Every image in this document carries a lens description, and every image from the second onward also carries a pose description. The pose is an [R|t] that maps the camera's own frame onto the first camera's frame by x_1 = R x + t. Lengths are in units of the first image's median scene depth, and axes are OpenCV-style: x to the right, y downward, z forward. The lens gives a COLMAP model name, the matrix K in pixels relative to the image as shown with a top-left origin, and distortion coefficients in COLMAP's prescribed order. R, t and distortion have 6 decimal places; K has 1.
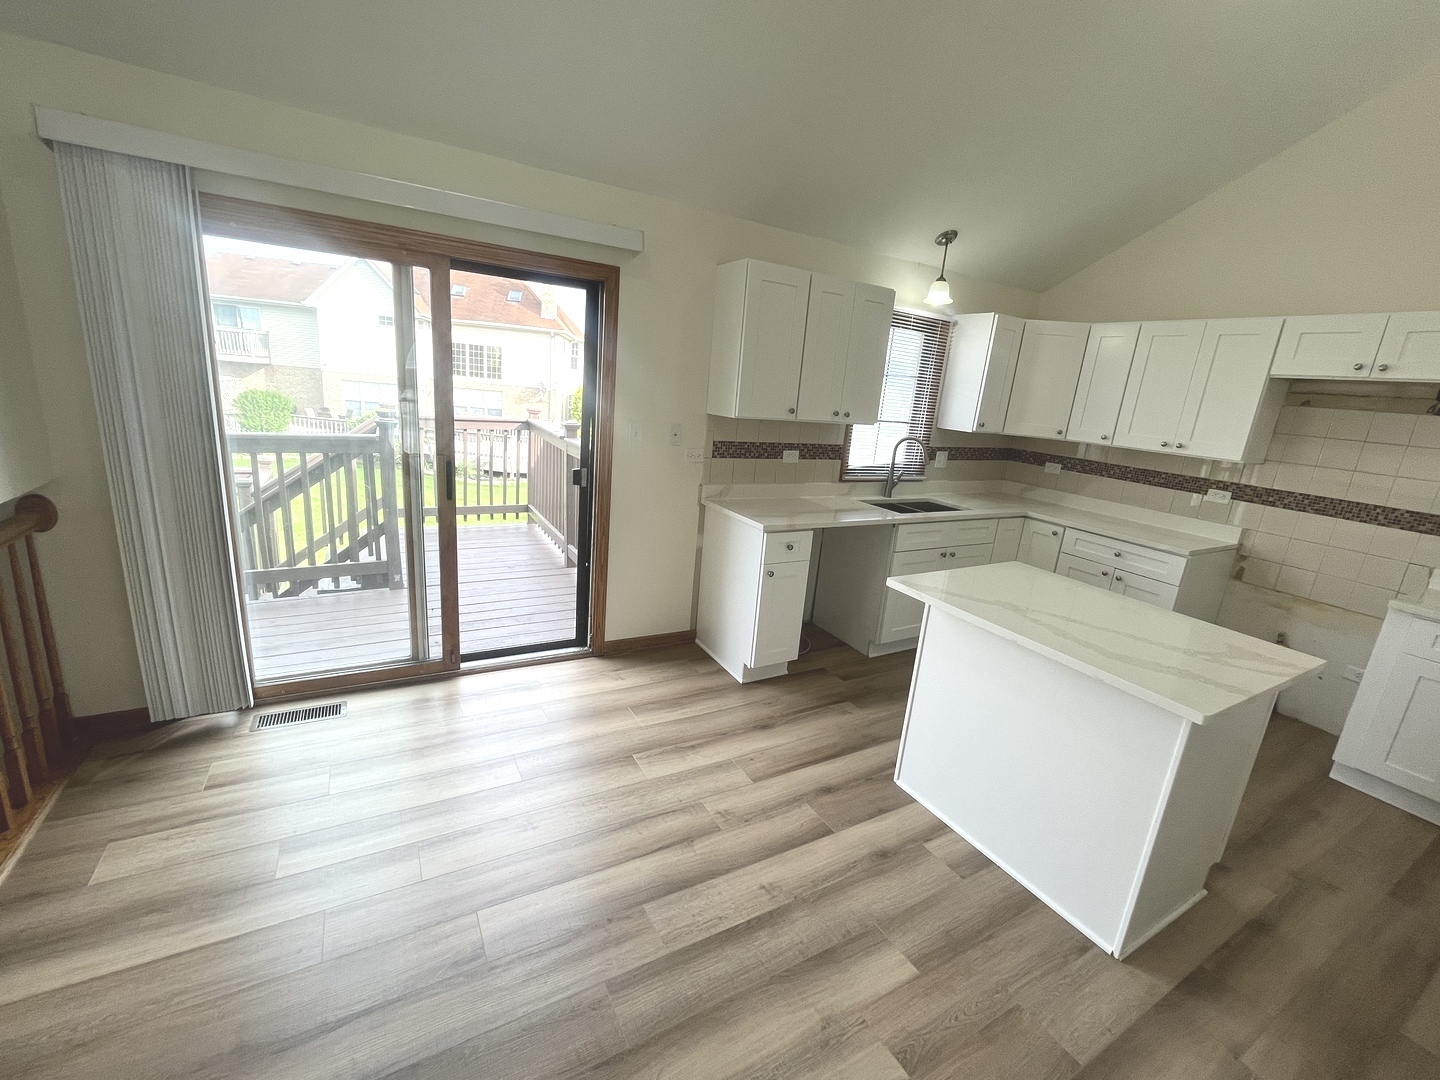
lens RADIAL K [[604.7, 0, 720.0], [0, 604.7, 540.0], [0, 0, 1]] dist [-0.001537, -0.000419]
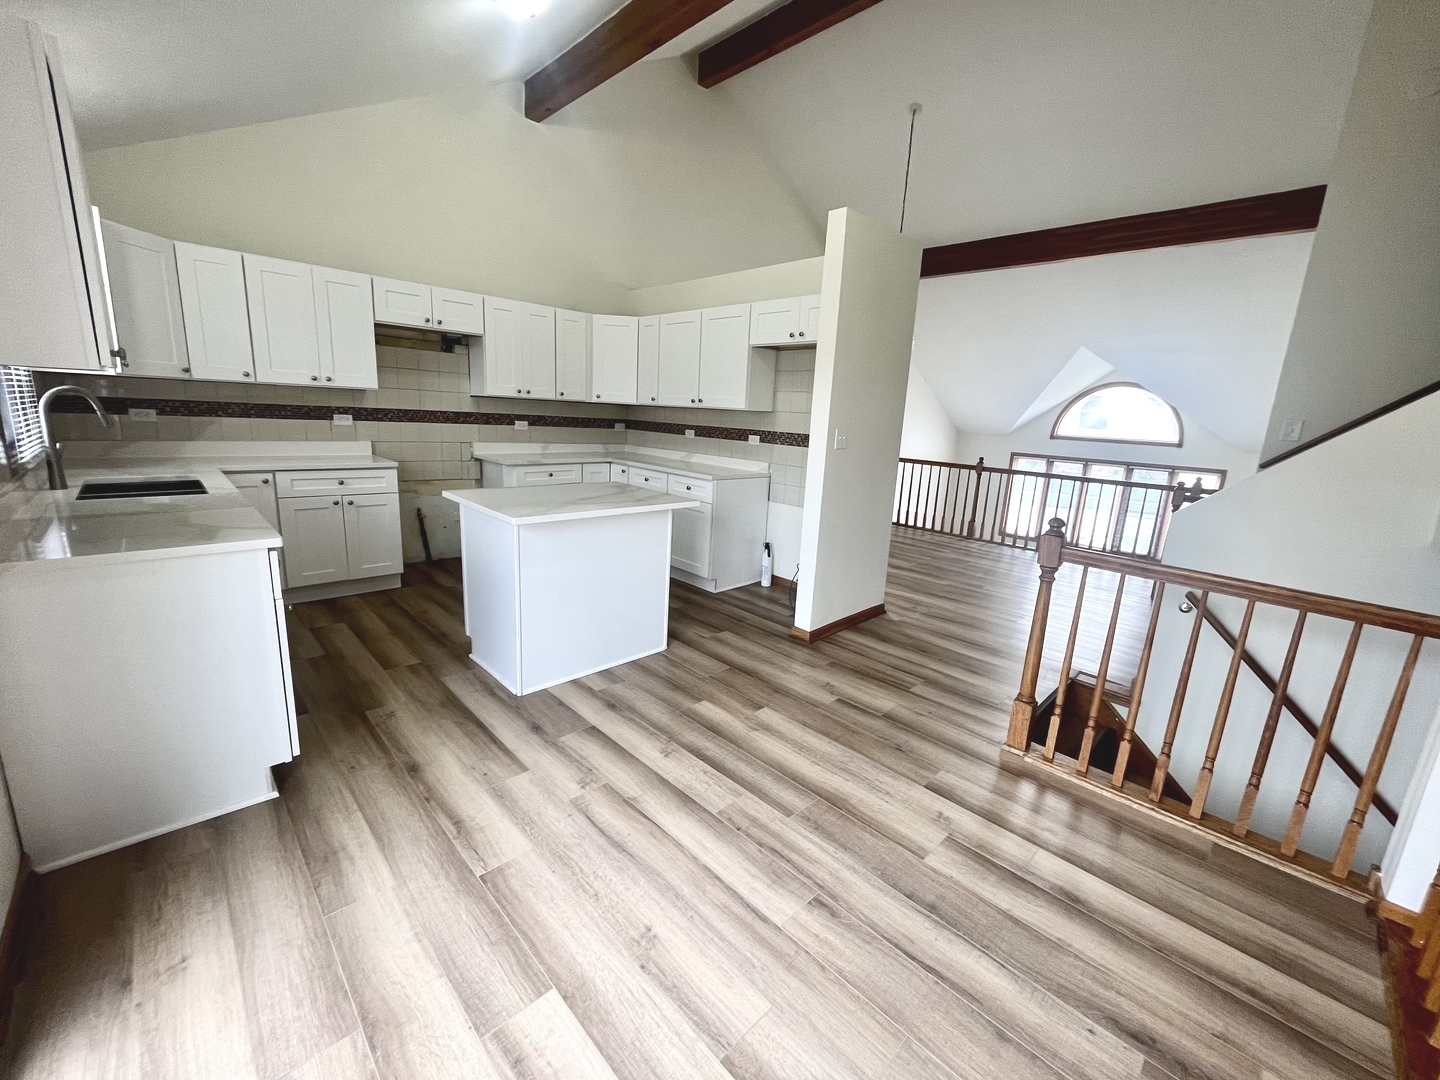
lens RADIAL K [[582.4, 0, 720.0], [0, 582.4, 540.0], [0, 0, 1]] dist [0.001388, 0.000002]
pose [[-0.246075, -0.306163, 0.919626, -0.599016], [0.172855, 0.919728, 0.352450, -0.155903], [-0.953713, 0.245691, -0.173400, 0.640867]]
